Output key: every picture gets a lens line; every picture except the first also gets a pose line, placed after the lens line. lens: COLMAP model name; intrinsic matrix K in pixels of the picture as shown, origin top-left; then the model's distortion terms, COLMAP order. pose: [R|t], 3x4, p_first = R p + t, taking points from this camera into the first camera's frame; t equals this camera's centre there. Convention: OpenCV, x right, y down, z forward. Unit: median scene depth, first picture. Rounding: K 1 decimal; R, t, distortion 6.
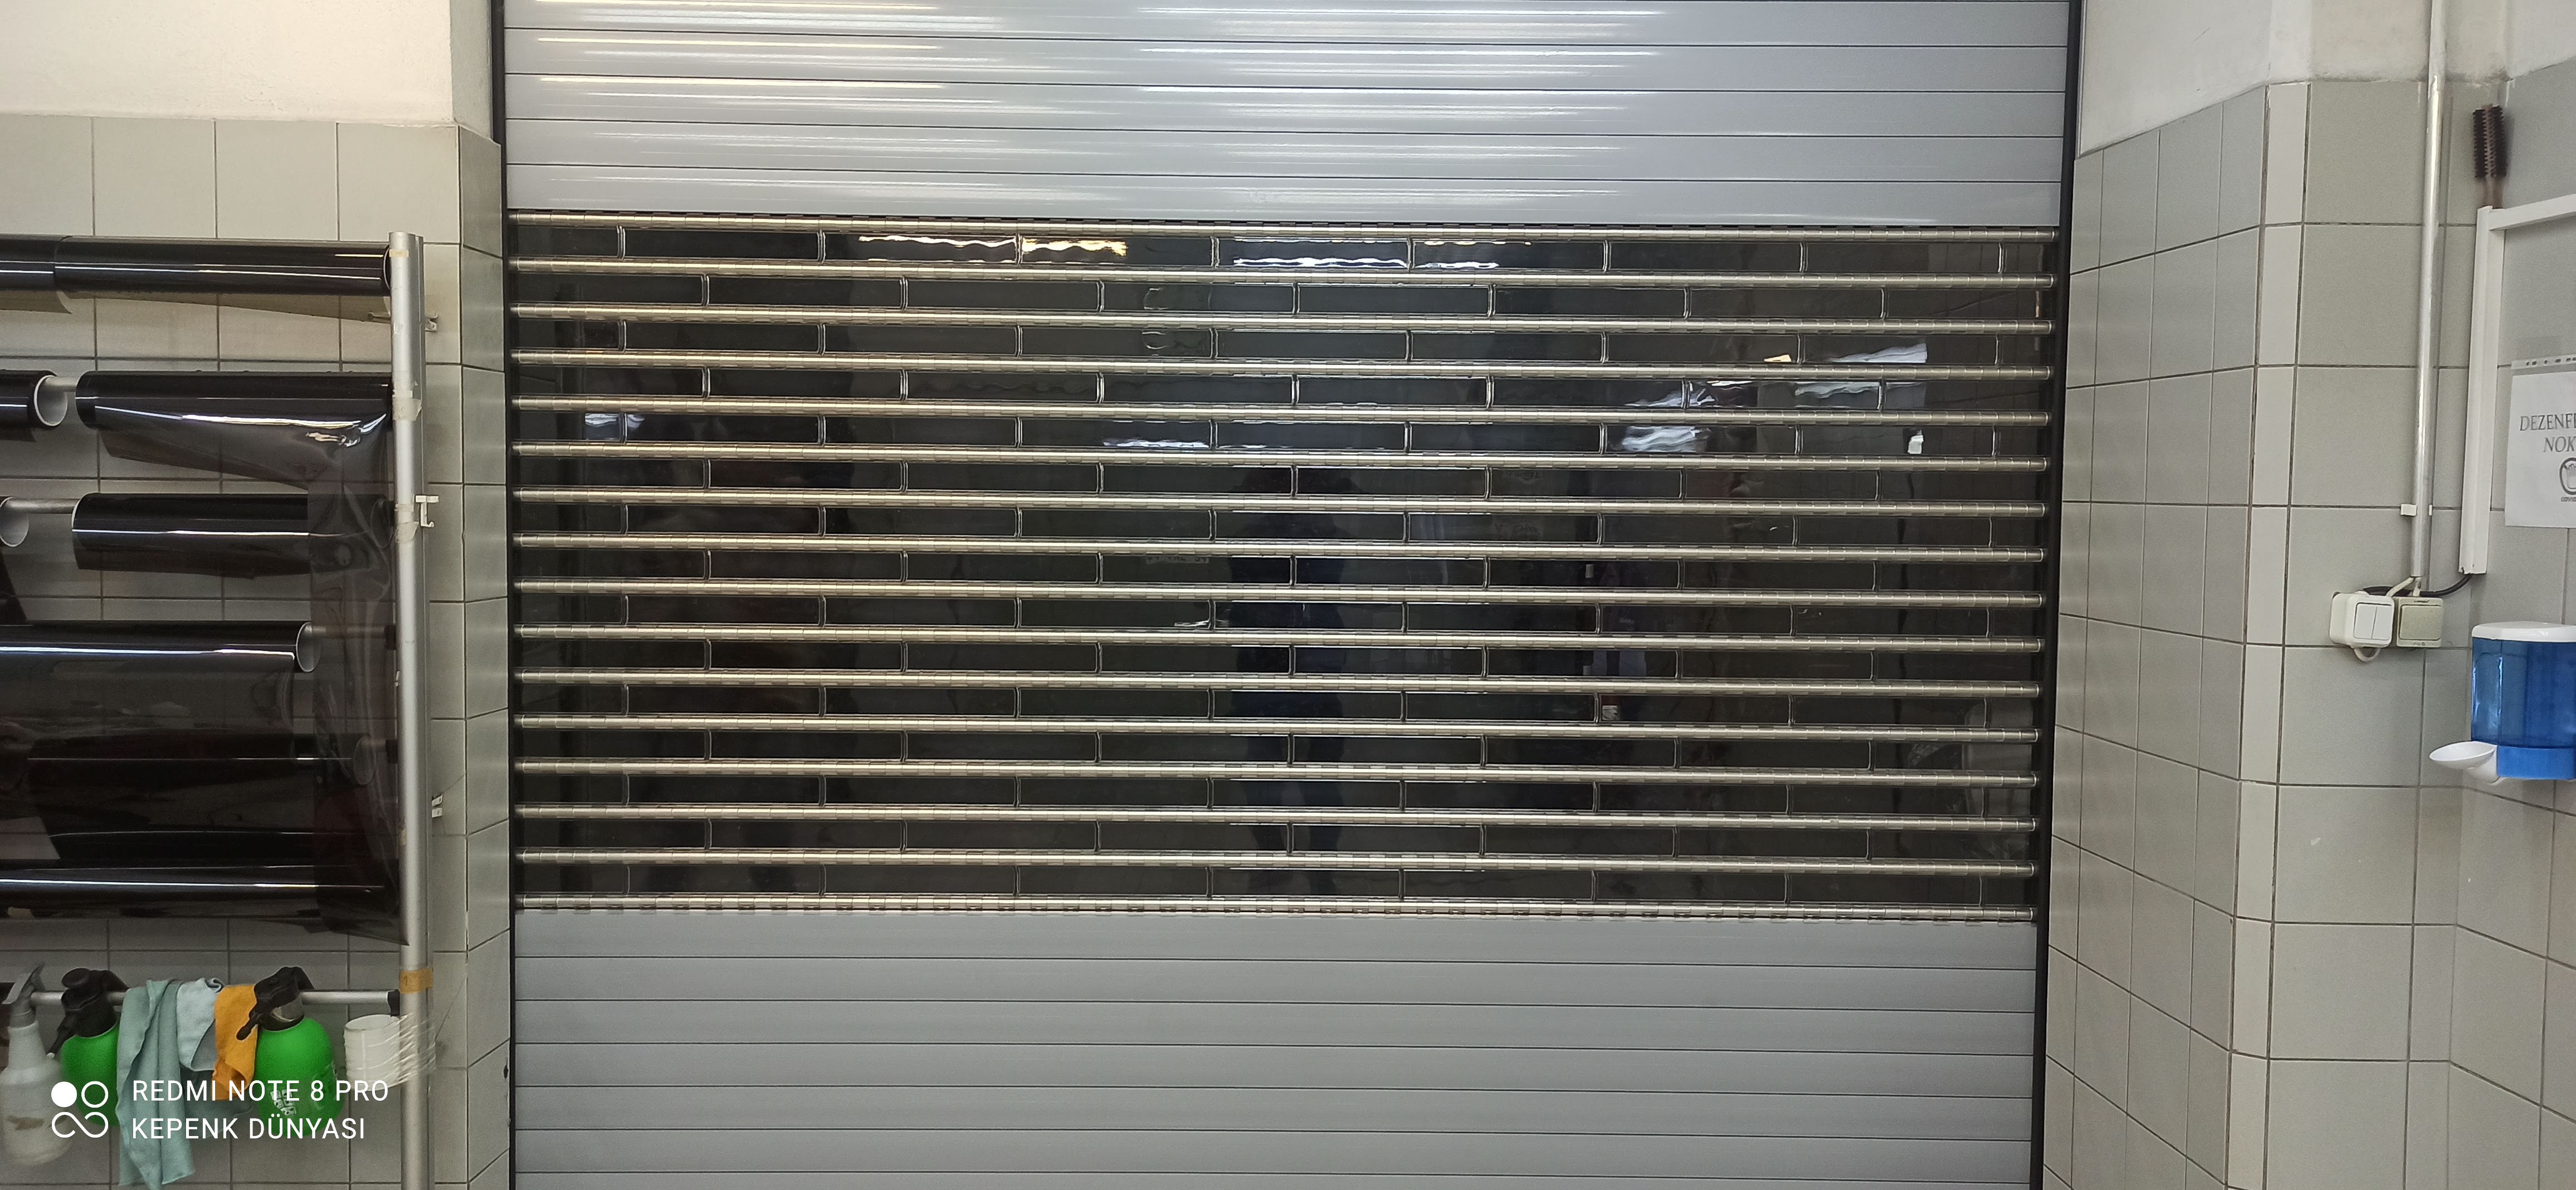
lens RADIAL K [[1966.9, 0, 1272.1], [0, 1966.9, 585.3], [0, 0, 1]] dist [0.046440, -0.003853]
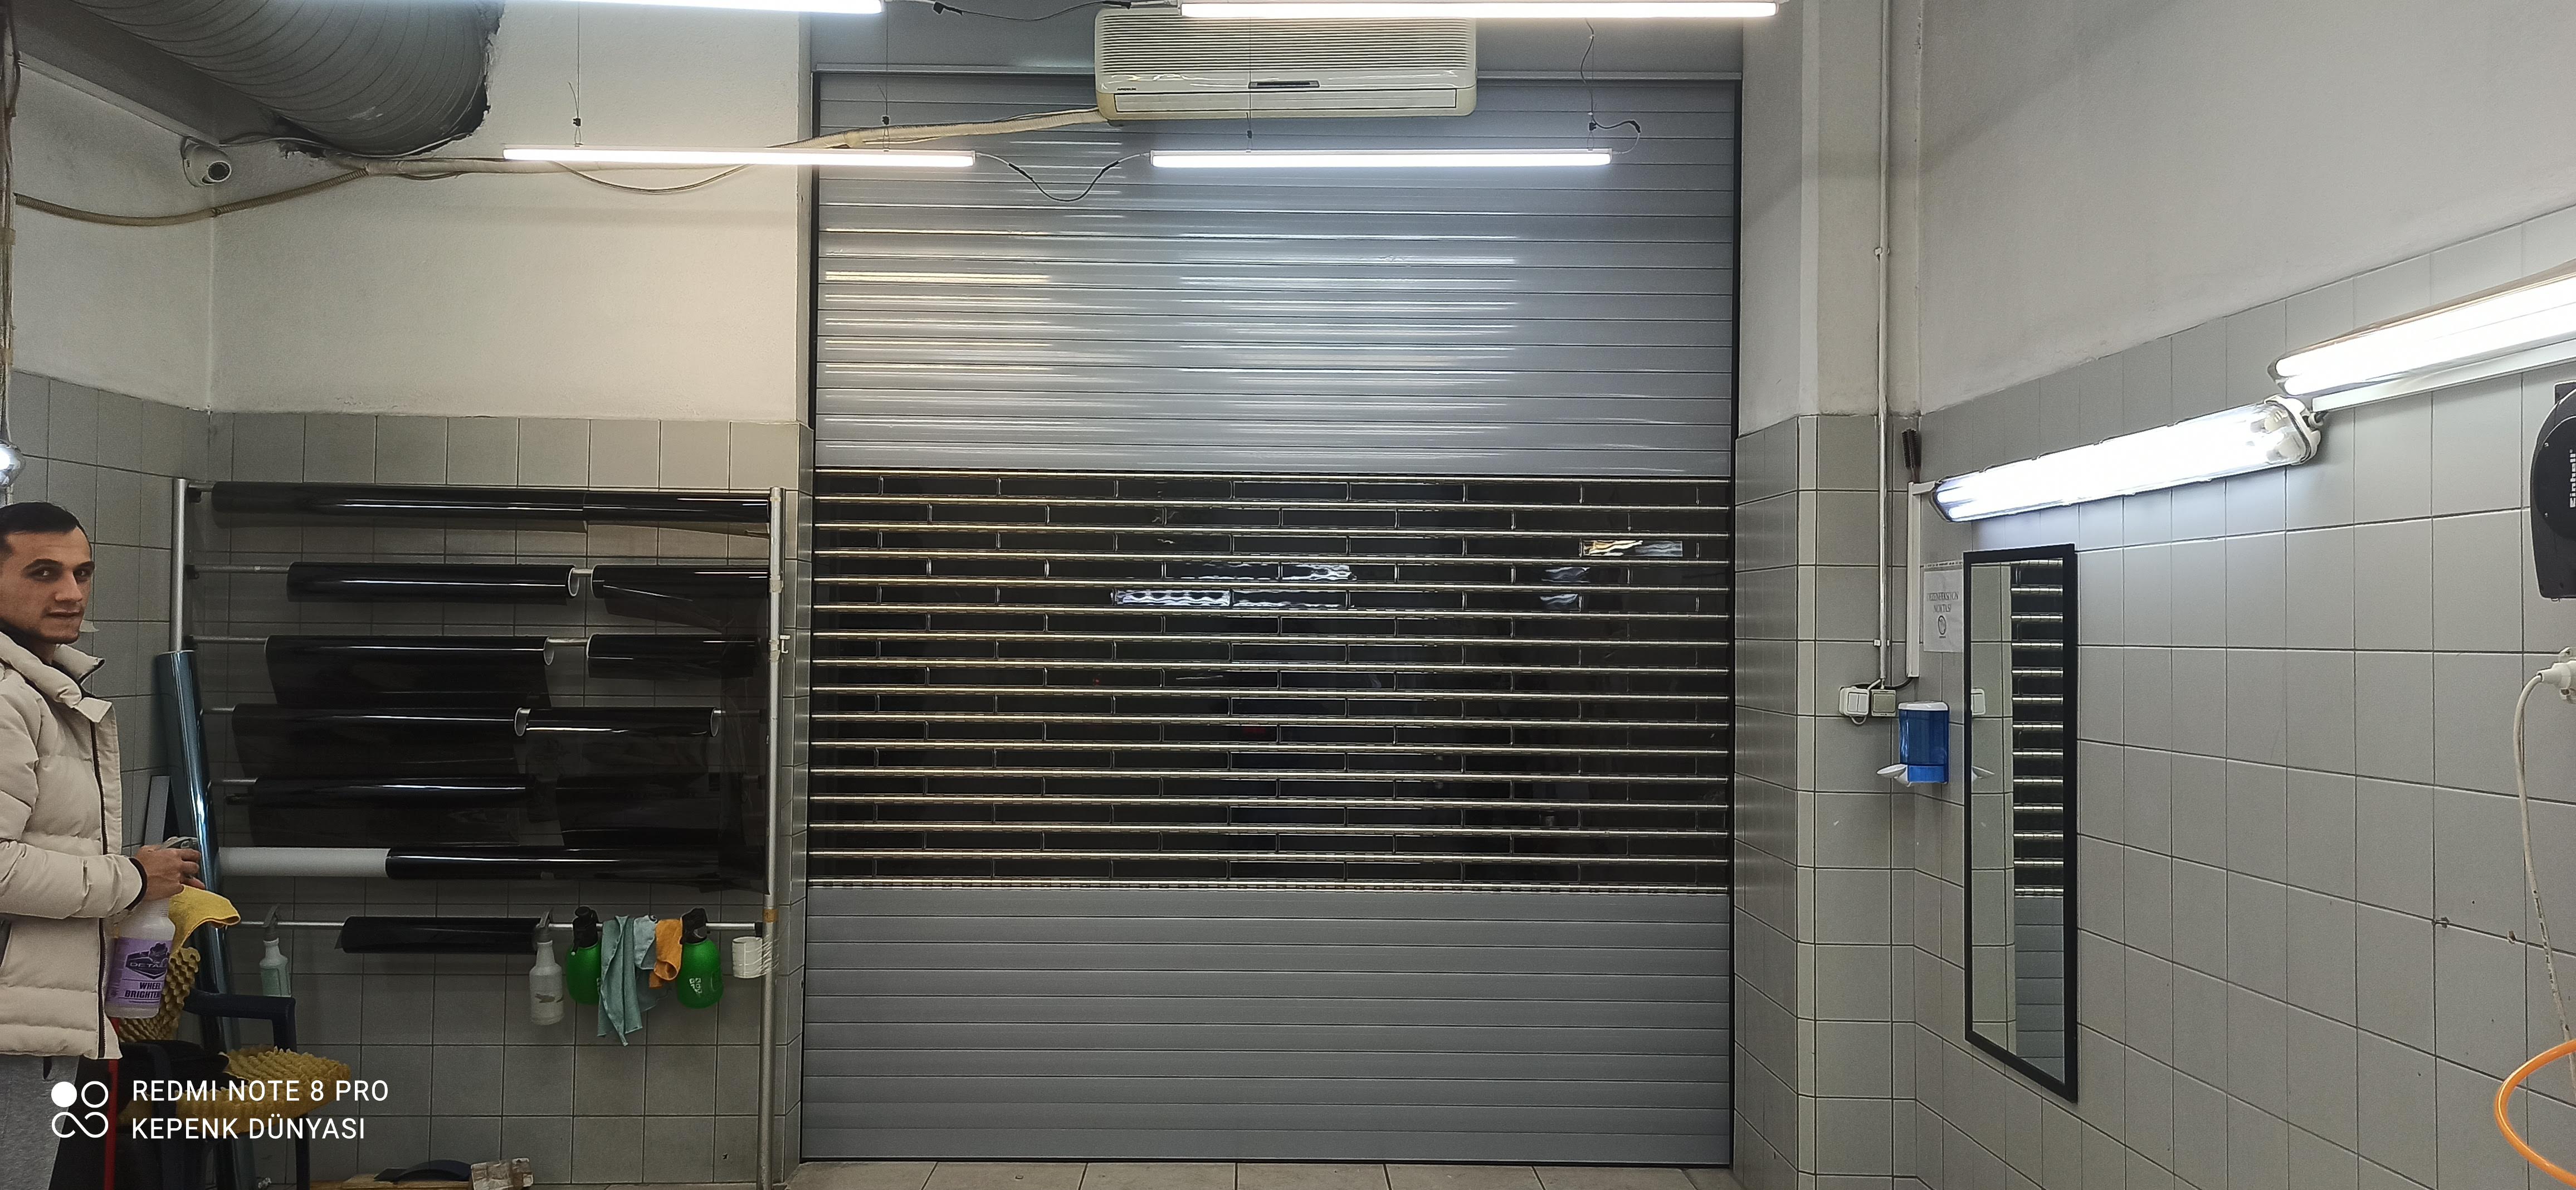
lens RADIAL K [[1966.9, 0, 1282.2], [0, 1966.9, 587.4], [0, 0, 1]] dist [0.046440, -0.003853]
pose [[0.999908, -0.000167, 0.013550, -0.010263], [0.001117, 0.997542, -0.070068, 0.034770], [-0.013505, 0.070077, 0.997450, -0.738427]]
